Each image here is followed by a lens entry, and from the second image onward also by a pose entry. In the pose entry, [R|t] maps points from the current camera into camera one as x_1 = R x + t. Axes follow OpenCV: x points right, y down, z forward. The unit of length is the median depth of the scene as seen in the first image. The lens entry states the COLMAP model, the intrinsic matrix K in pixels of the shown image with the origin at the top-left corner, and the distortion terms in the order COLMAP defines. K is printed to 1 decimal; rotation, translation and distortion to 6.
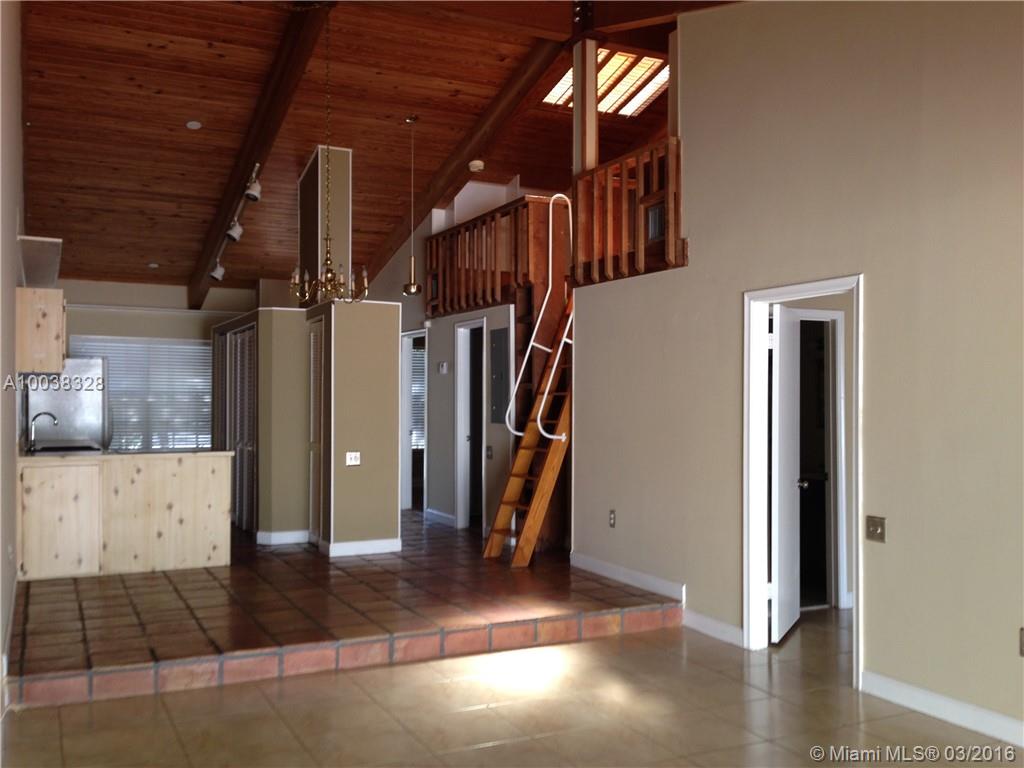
lens RADIAL K [[940.0, 0, 521.0], [0, 940.0, 389.4], [0, 0, 1]] dist [0.111395, -0.201389]
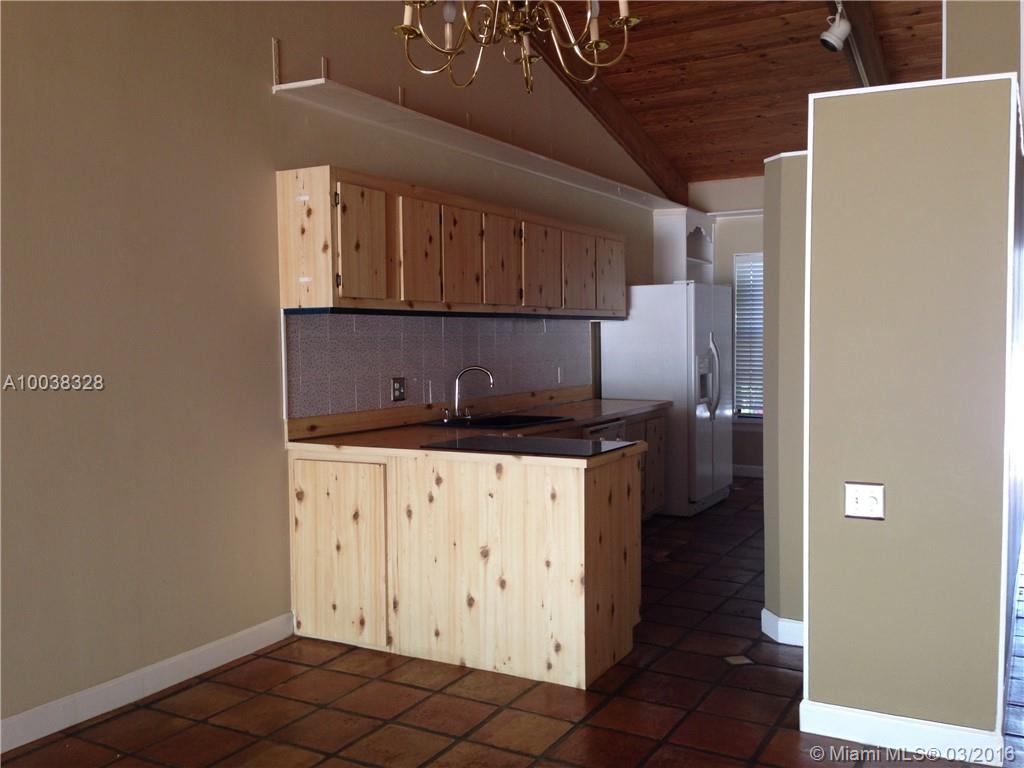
lens RADIAL K [[940.0, 0, 521.0], [0, 940.0, 389.4], [0, 0, 1]] dist [0.111395, -0.201389]
pose [[0.561011, 0.040945, -0.826795, 0.074917], [0.016941, 0.997999, 0.060919, 0.000131], [0.827635, -0.048183, 0.559195, 0.727672]]
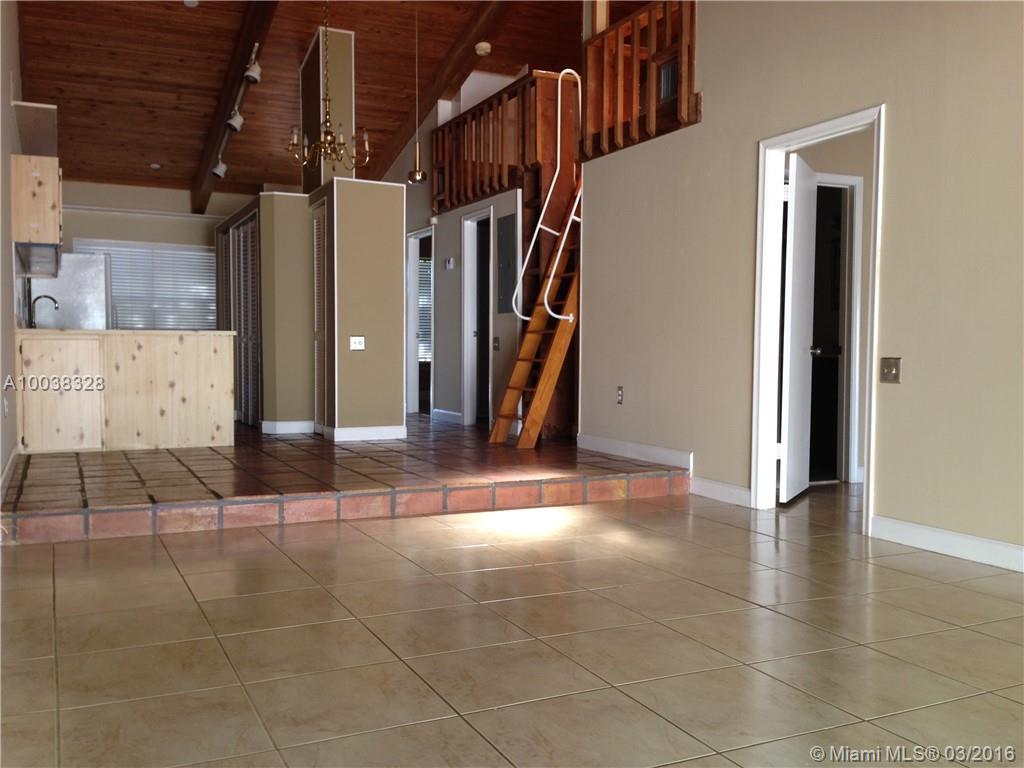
lens RADIAL K [[940.0, 0, 521.0], [0, 940.0, 389.4], [0, 0, 1]] dist [0.111395, -0.201389]
pose [[0.999918, 0.003595, -0.012285, 0.005730], [-0.002938, 0.998586, 0.053070, 0.074747], [0.012458, -0.053030, 0.998515, 0.018087]]
